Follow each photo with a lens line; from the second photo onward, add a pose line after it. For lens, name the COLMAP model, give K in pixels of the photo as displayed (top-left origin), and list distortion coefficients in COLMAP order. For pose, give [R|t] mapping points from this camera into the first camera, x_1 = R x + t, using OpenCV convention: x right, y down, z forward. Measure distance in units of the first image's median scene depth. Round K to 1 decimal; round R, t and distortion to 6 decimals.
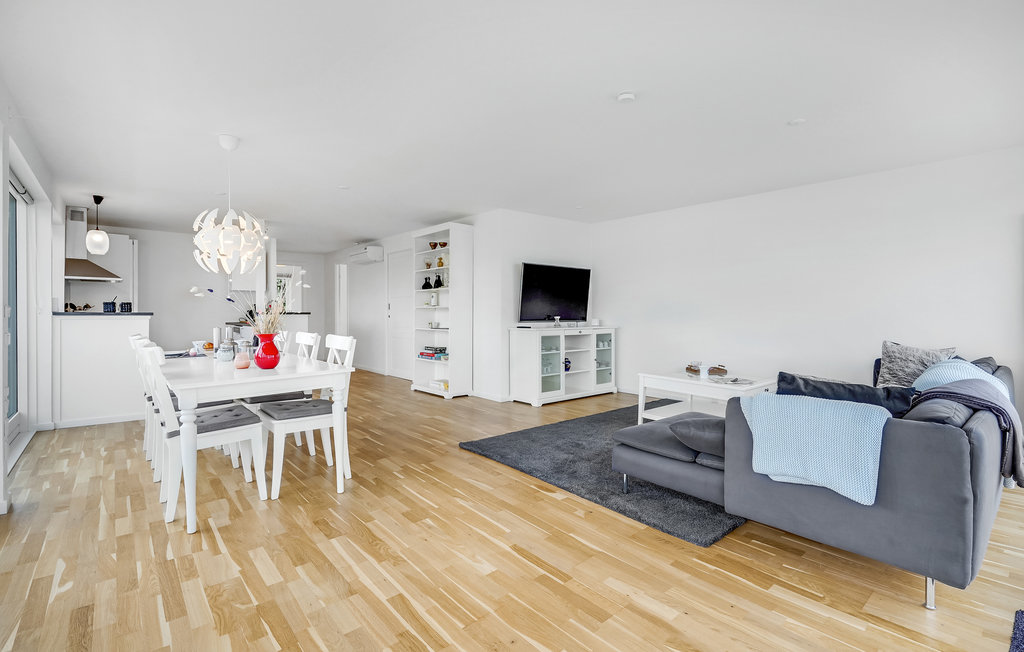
lens RADIAL K [[481.4, 0, 511.8], [0, 481.4, 315.7], [0, 0, 1]] dist [-0.001215, -0.000105]
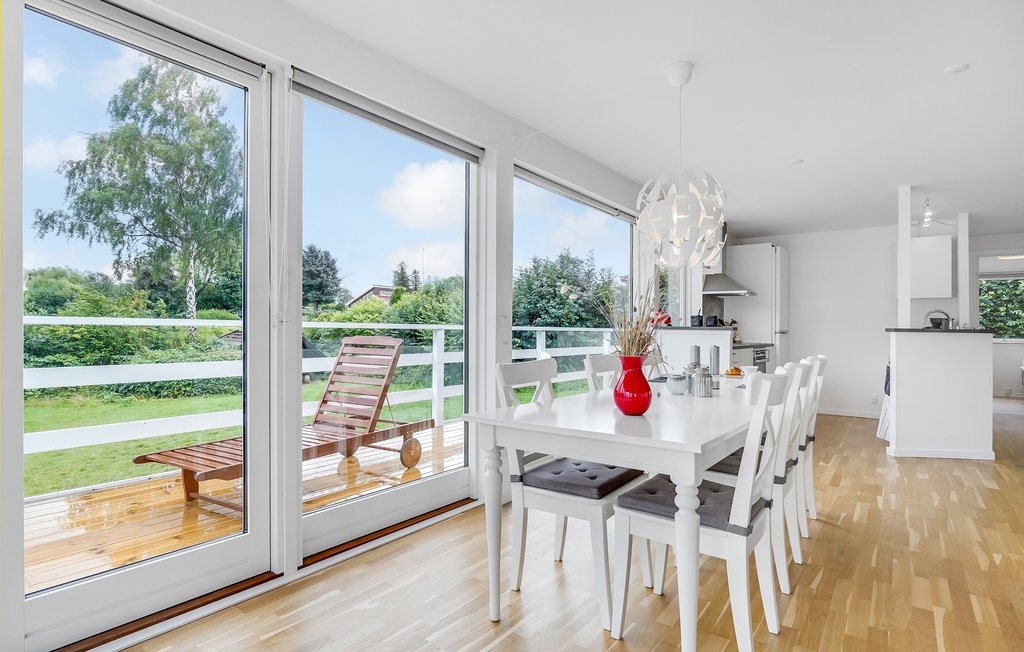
lens RADIAL K [[513.8, 0, 512.0], [0, 513.8, 326.0], [0, 0, 1]] dist [-0.000920, -0.000022]
pose [[0.217517, -0.000612, -0.976056, 0.080810], [-0.015972, 0.999864, -0.004186, 0.003601], [0.975926, 0.016500, 0.217477, 0.628156]]
